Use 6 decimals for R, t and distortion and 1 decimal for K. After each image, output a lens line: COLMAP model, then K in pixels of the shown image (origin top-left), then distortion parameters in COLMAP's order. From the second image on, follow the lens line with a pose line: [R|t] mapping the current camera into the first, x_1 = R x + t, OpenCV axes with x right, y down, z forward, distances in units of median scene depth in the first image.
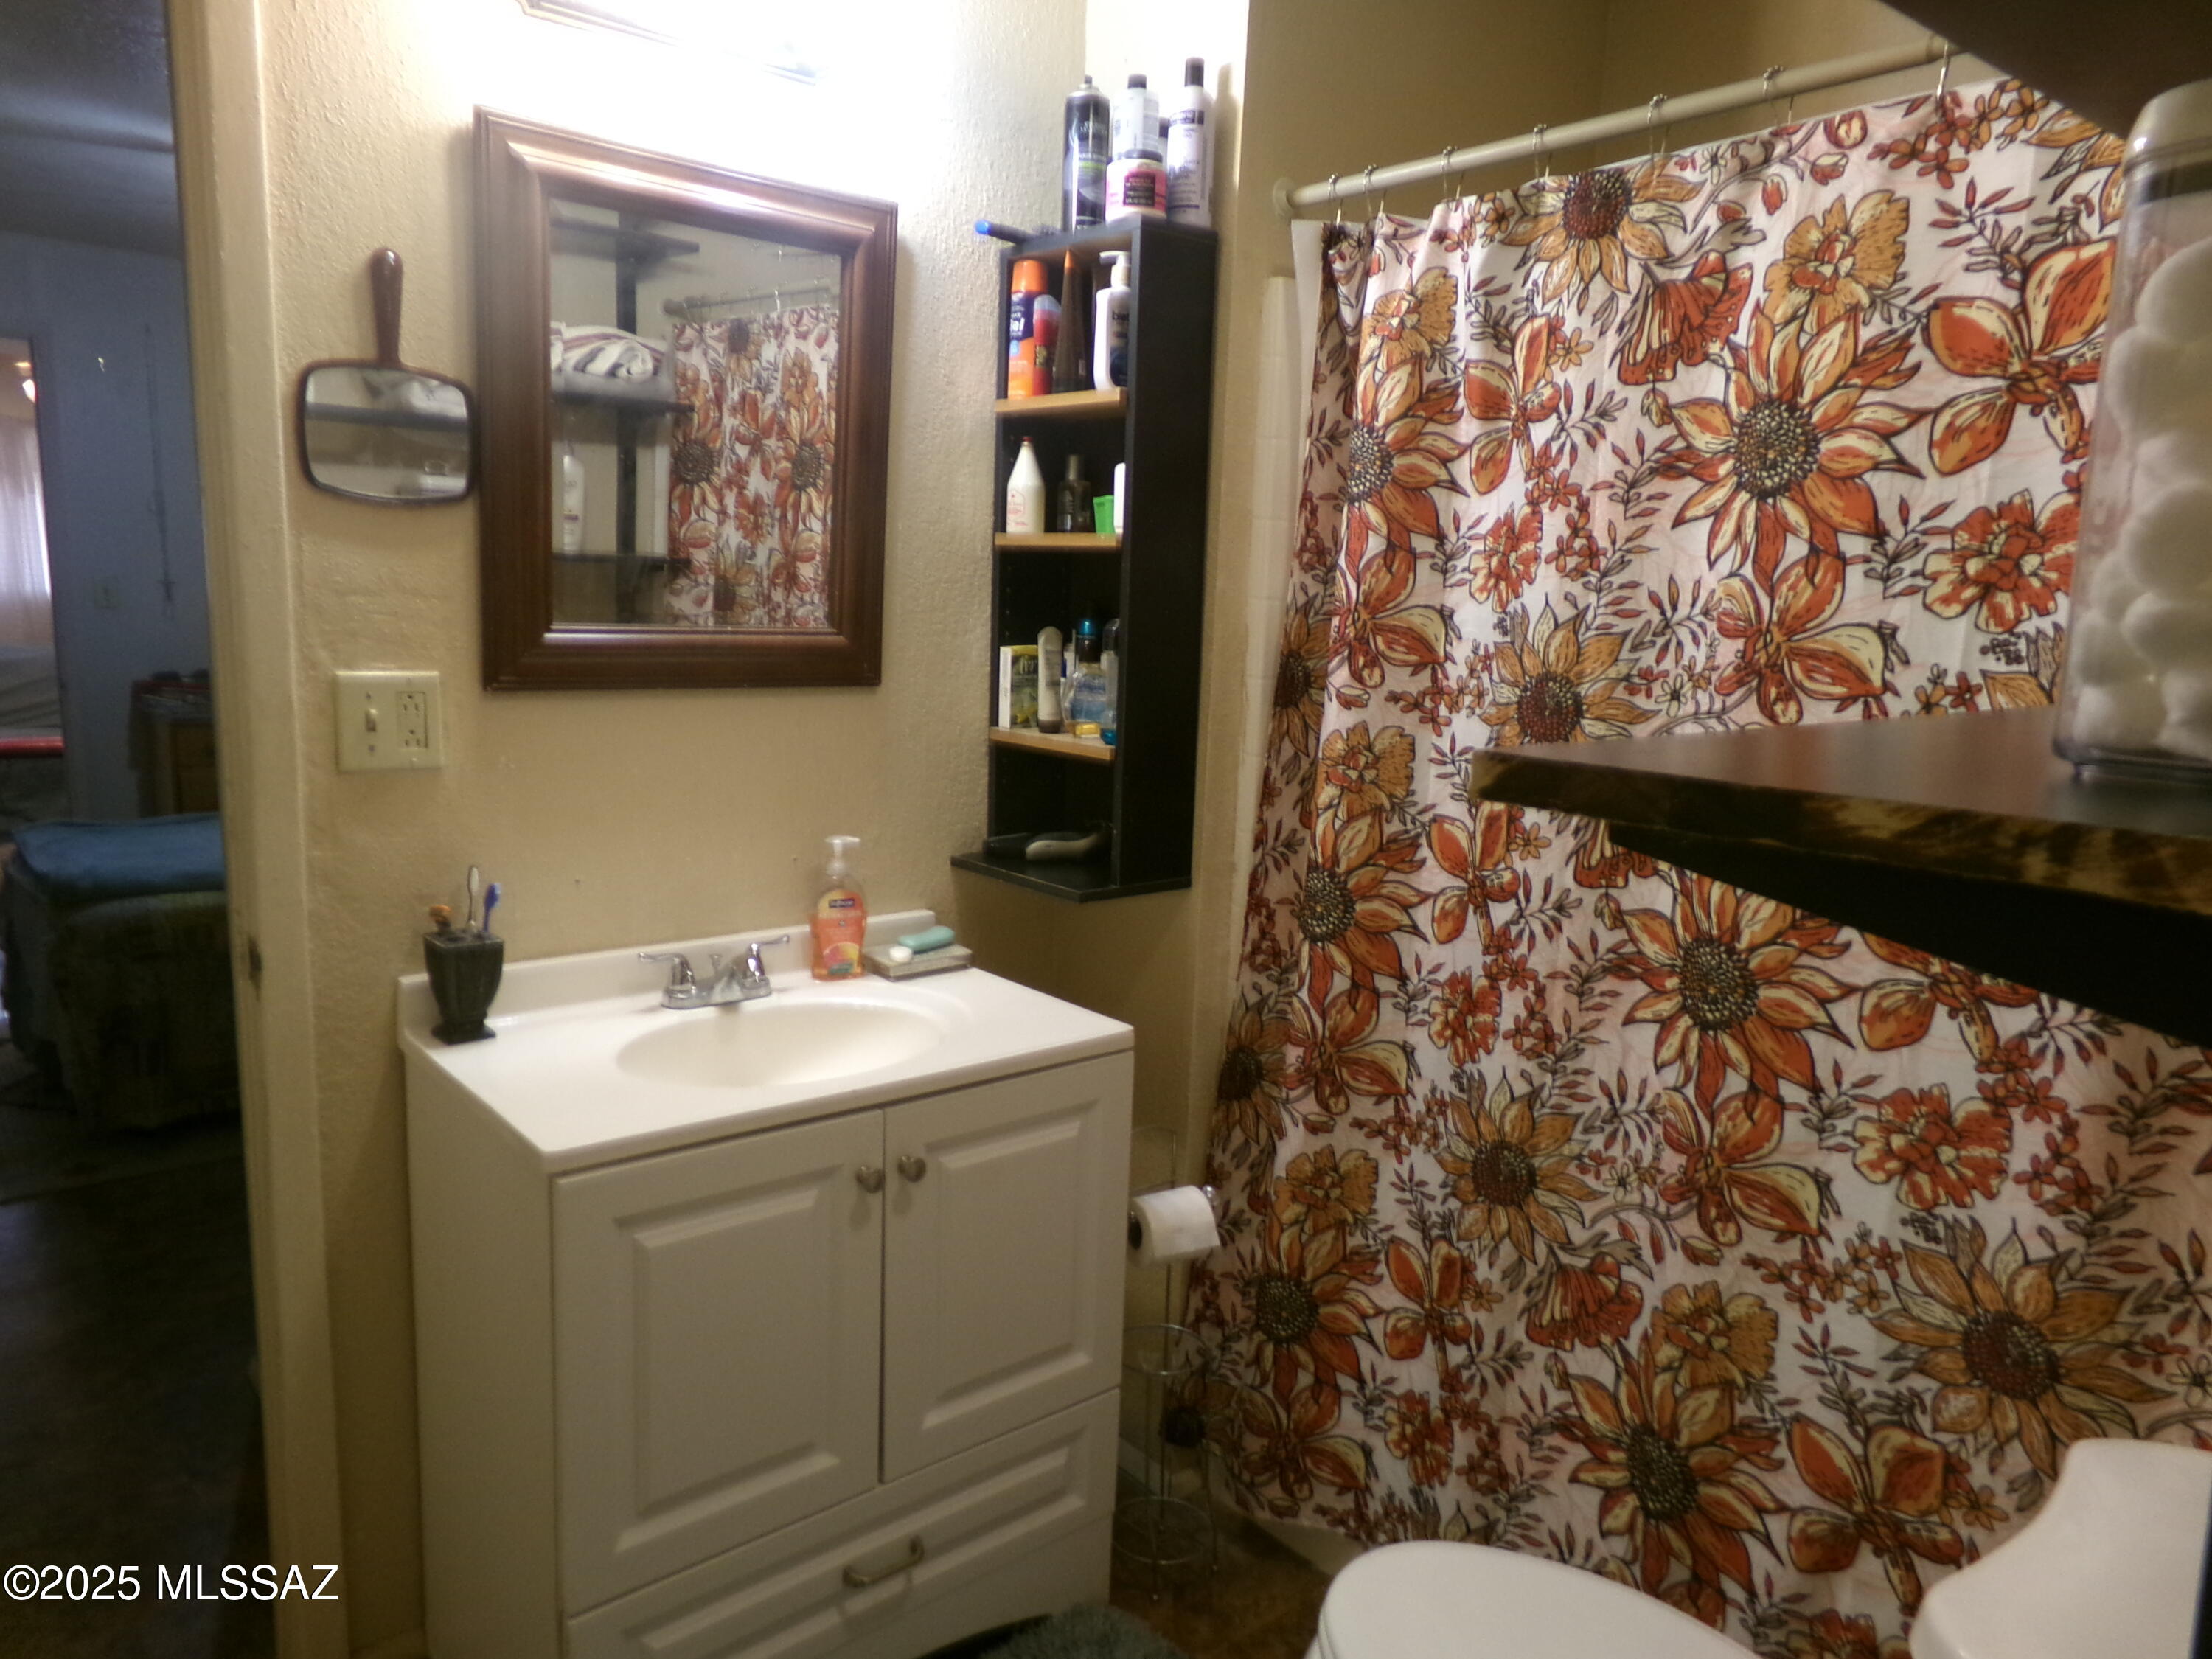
lens RADIAL K [[1525.9, 0, 1114.6], [0, 1525.9, 866.0], [0, 0, 1]] dist [-0.062376, 0.087850]
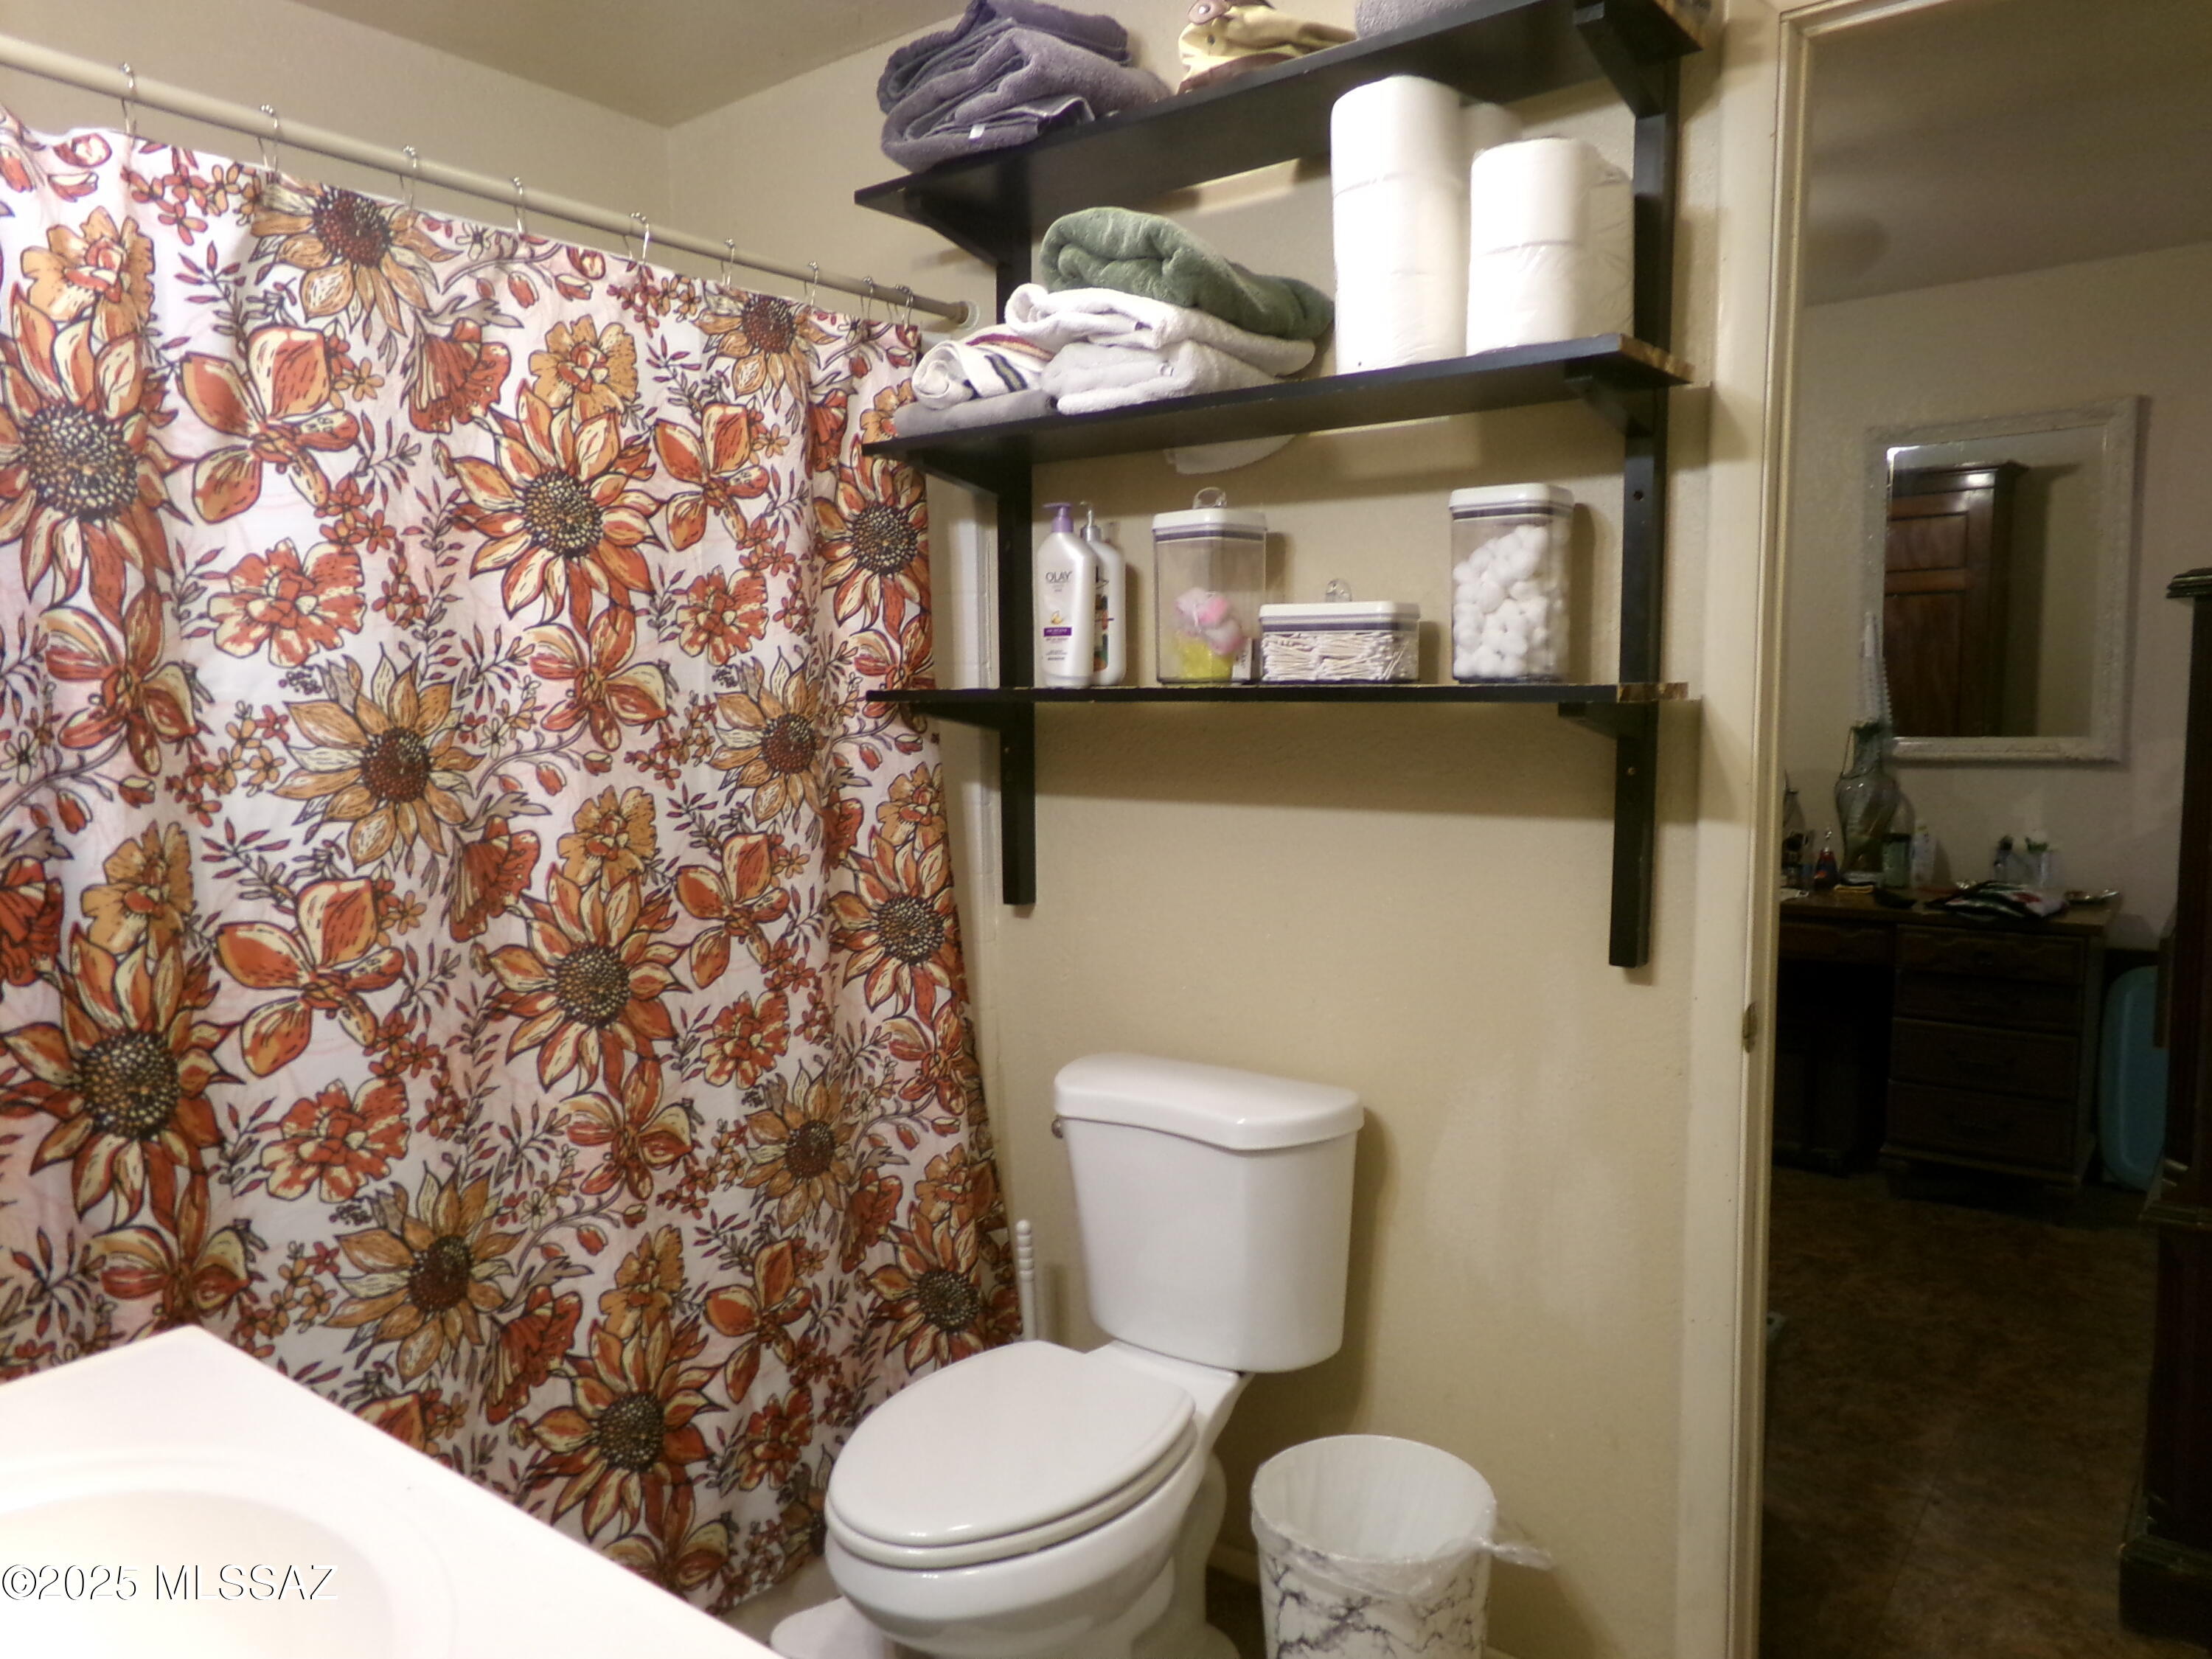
lens RADIAL K [[1500.1, 0, 1037.0], [0, 1500.1, 794.2], [0, 0, 1]] dist [-0.055175, 0.092251]
pose [[-0.200424, -0.118562, 0.972509, -0.716523], [0.164801, 0.974426, 0.152759, -0.172274], [-0.965749, 0.190887, -0.175759, 0.839150]]
